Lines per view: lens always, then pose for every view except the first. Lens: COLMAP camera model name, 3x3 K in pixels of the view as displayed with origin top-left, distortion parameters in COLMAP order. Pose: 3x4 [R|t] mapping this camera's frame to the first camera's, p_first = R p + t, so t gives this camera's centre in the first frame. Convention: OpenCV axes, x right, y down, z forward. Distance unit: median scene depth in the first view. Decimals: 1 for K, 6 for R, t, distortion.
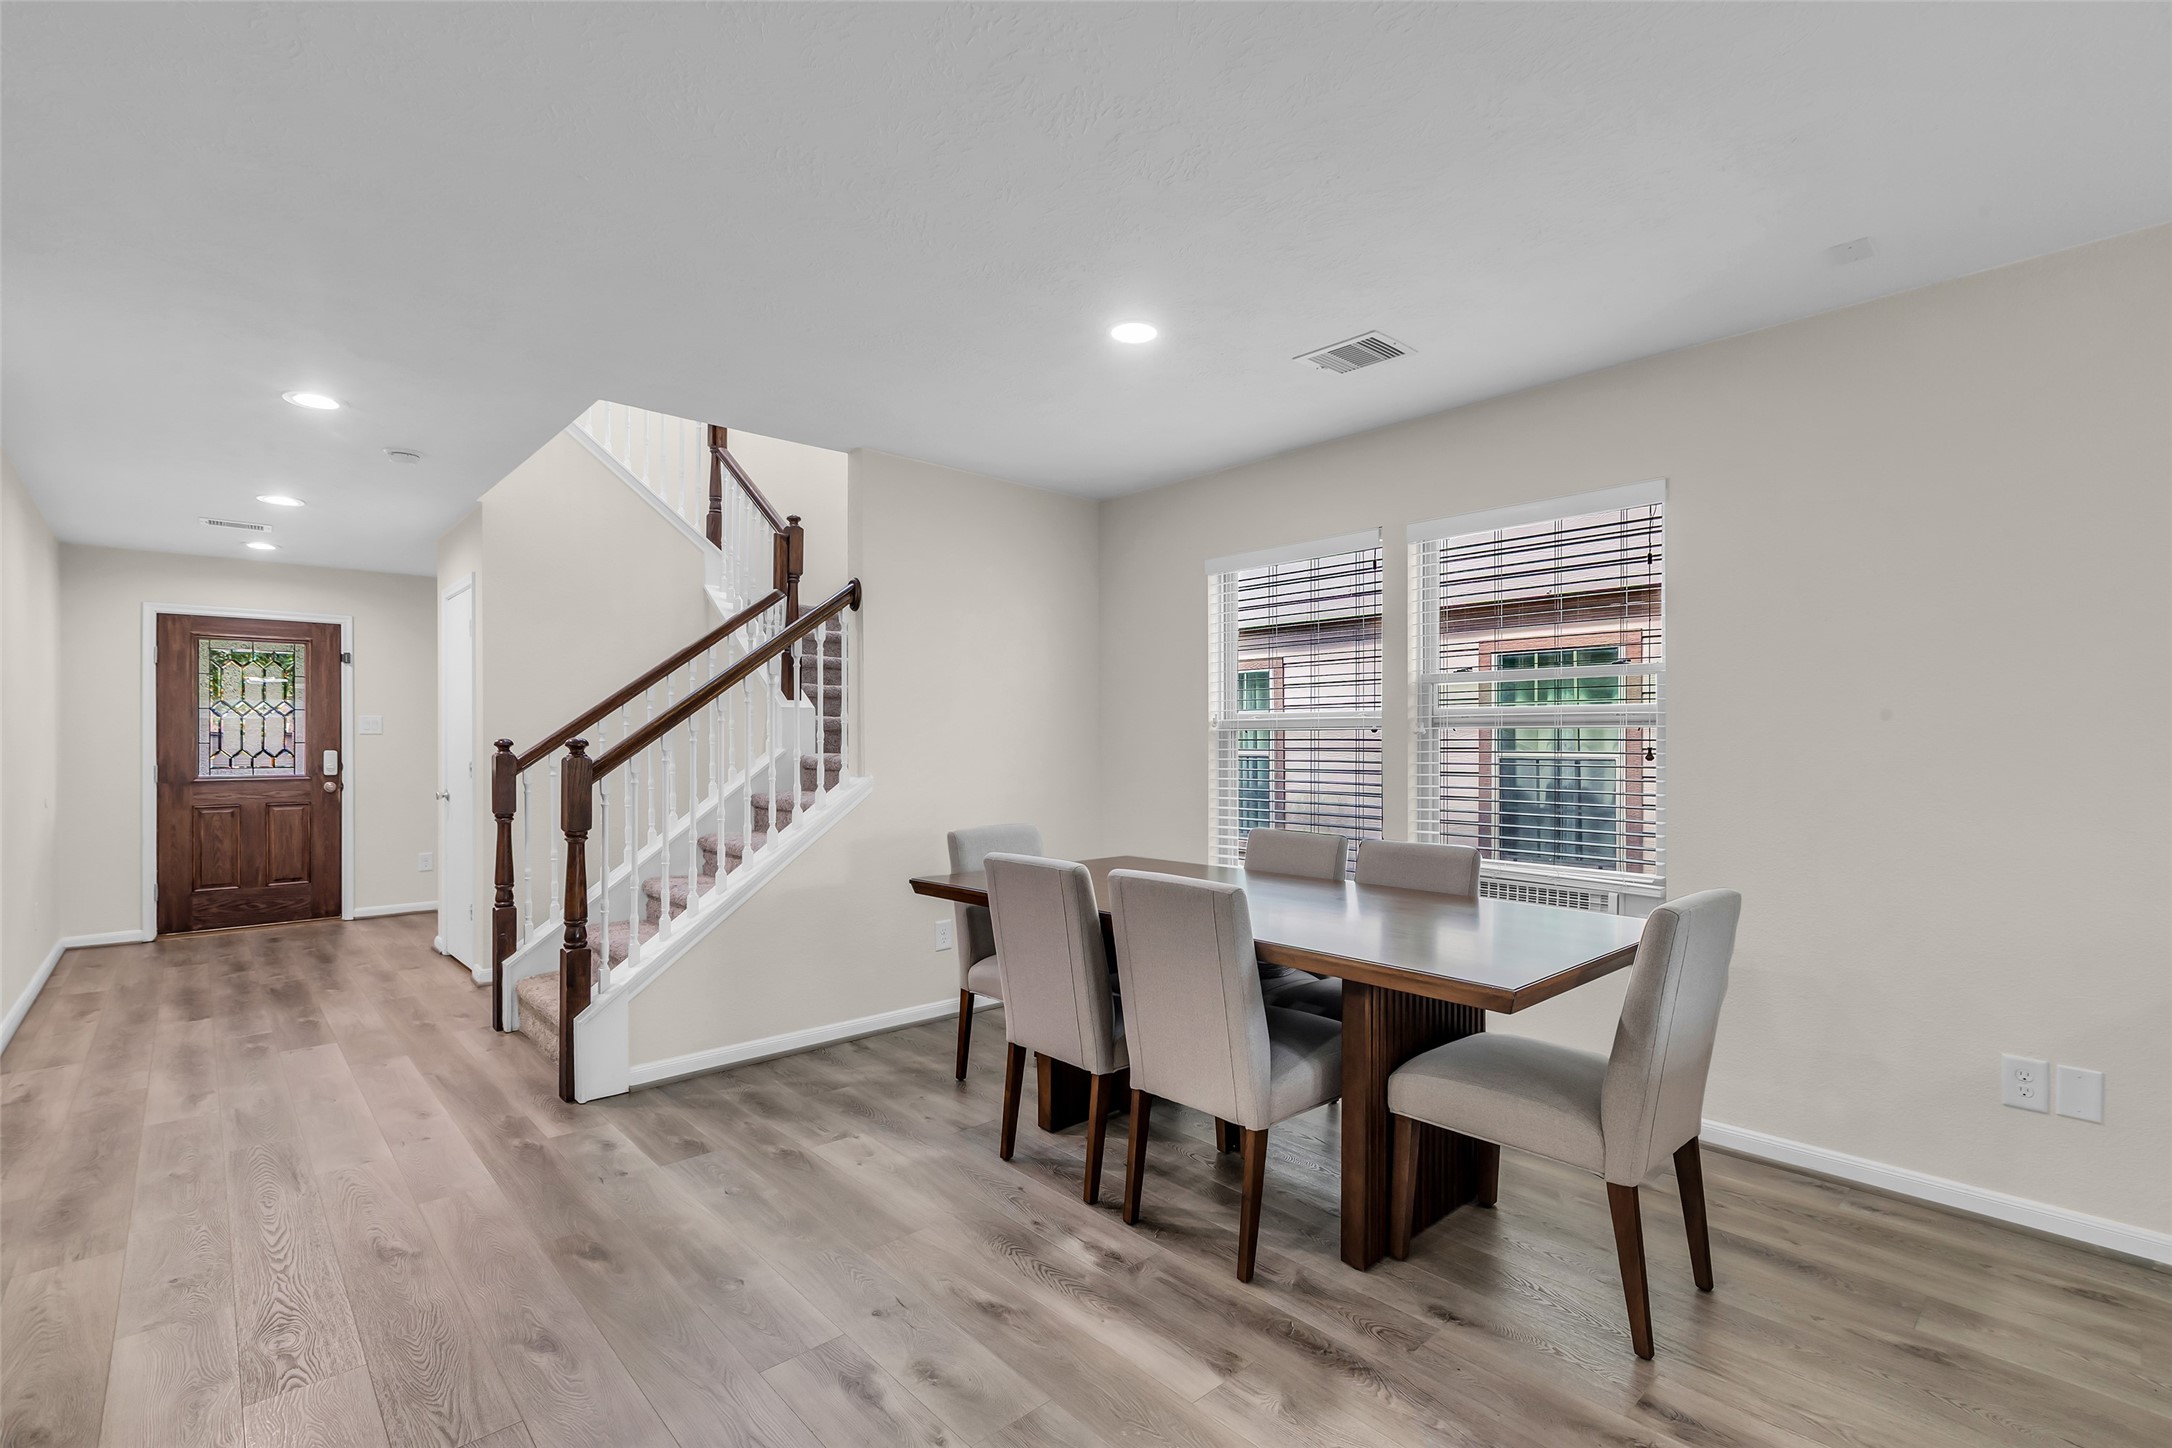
lens RADIAL K [[968.8, 0, 1091.4], [0, 968.8, 742.8], [0, 0, 1]] dist [0.001848, -0.000005]
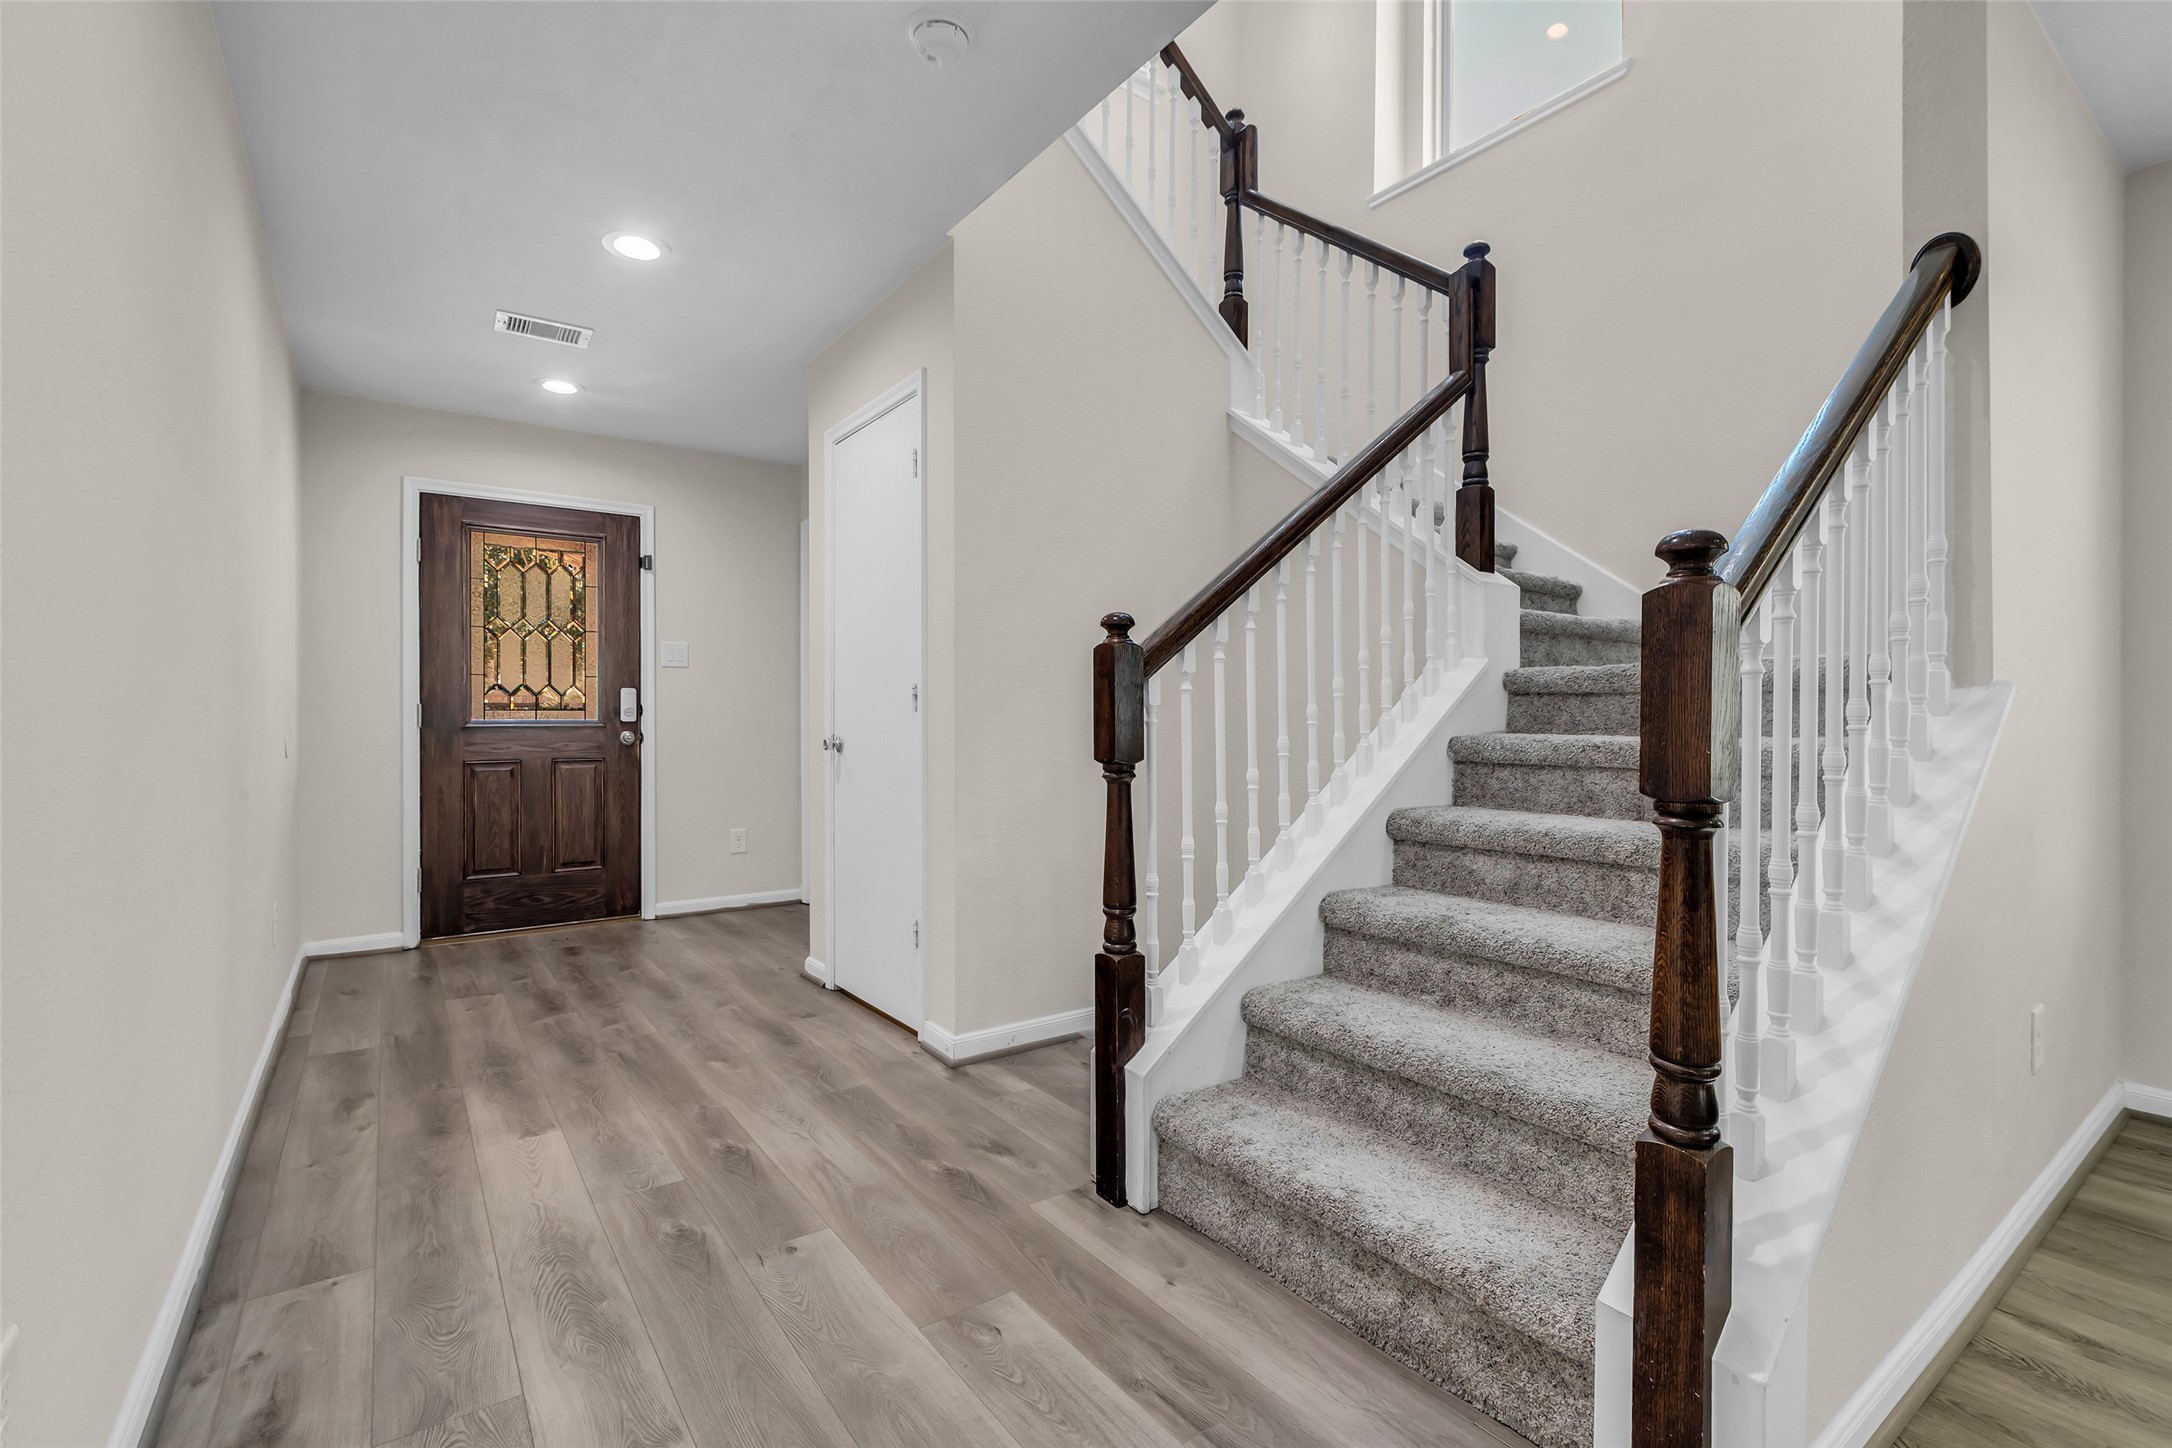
lens RADIAL K [[968.8, 0, 1092.7], [0, 968.8, 723.8], [0, 0, 1]] dist [0.001848, -0.000005]
pose [[0.992809, 0.003119, -0.119668, -0.375178], [-0.002926, 0.999994, 0.001795, 0.035043], [0.119673, -0.001432, 0.992812, 0.339481]]
